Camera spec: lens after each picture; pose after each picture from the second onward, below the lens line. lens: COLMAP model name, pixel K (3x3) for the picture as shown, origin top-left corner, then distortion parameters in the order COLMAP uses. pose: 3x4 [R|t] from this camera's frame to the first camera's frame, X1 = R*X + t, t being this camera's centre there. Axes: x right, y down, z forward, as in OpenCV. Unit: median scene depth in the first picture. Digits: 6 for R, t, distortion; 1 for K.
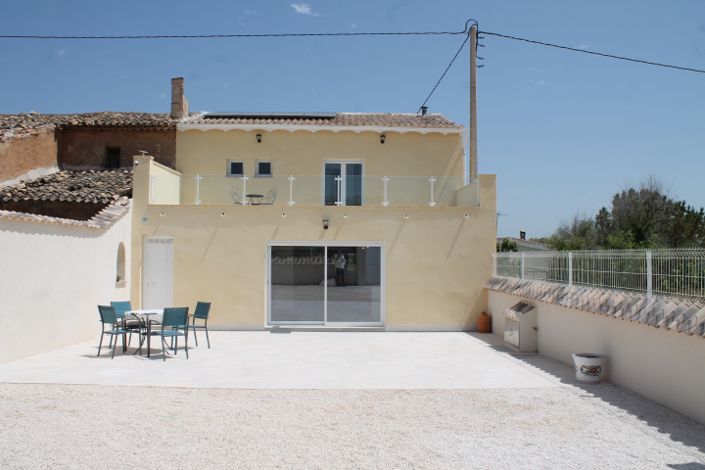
lens RADIAL K [[588.1, 0, 354.2], [0, 588.1, 233.9], [0, 0, 1]] dist [-0.118163, 0.051019]
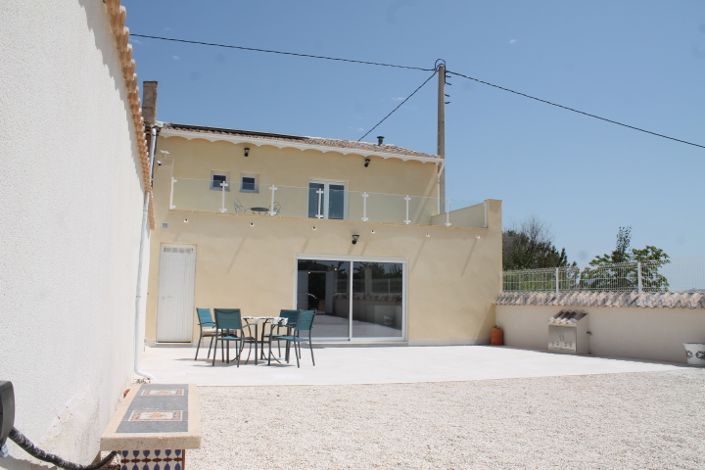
lens RADIAL K [[588.1, 0, 352.4], [0, 588.1, 236.2], [0, 0, 1]] dist [-0.118163, 0.051019]
pose [[0.954741, 0.041463, 0.294536, -0.343783], [-0.022275, 0.997423, -0.068206, 0.046753], [-0.296604, 0.058558, 0.953203, 0.044860]]
